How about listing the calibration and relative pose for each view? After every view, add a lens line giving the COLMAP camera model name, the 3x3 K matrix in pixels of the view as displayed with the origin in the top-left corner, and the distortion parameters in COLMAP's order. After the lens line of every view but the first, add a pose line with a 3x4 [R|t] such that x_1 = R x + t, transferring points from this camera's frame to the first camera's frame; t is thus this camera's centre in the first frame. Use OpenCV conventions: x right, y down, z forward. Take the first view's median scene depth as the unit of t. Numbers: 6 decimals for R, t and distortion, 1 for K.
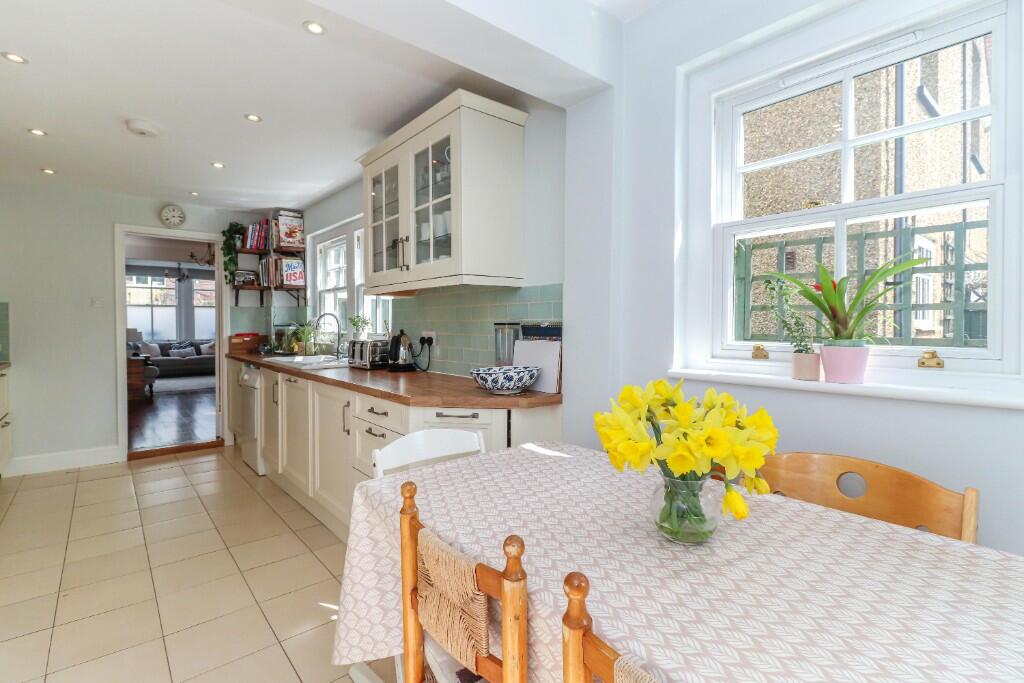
lens RADIAL K [[475.7, 0, 485.8], [0, 475.7, 330.3], [0, 0, 1]] dist [0.045319, -0.022396]
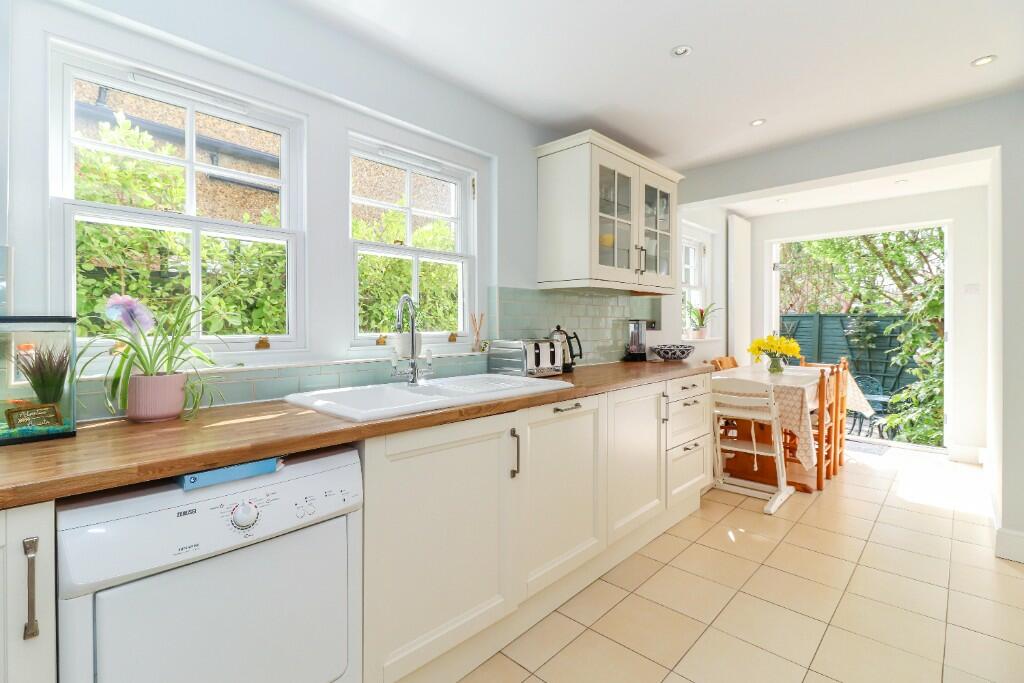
lens RADIAL K [[482.8, 0, 510.2], [0, 482.8, 327.0], [0, 0, 1]] dist [-0.002405, -0.000304]
pose [[-0.136696, 0.000871, 0.990613, -0.916850], [0.012386, 0.999923, 0.000830, -0.002171], [-0.990536, 0.012384, -0.136696, 1.039363]]
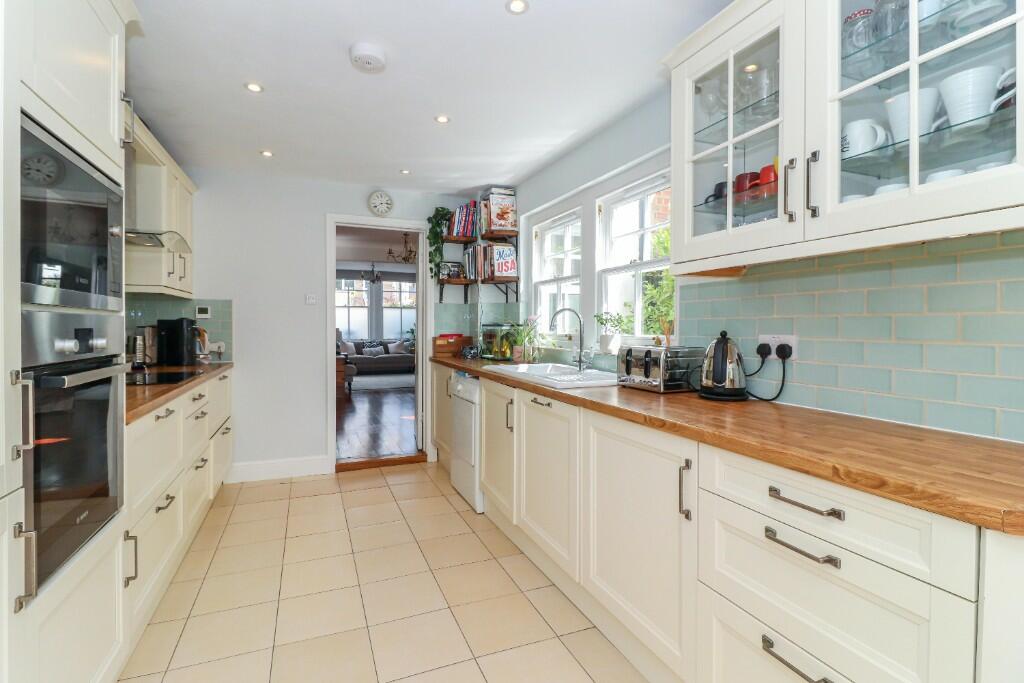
lens RADIAL K [[482.8, 0, 510.2], [0, 482.8, 327.0], [0, 0, 1]] dist [-0.002405, -0.000304]
pose [[0.962605, 0.004452, -0.270874, -0.164902], [-0.006924, 0.999943, -0.008173, 0.000098], [0.270822, 0.009743, 0.962580, 0.196593]]
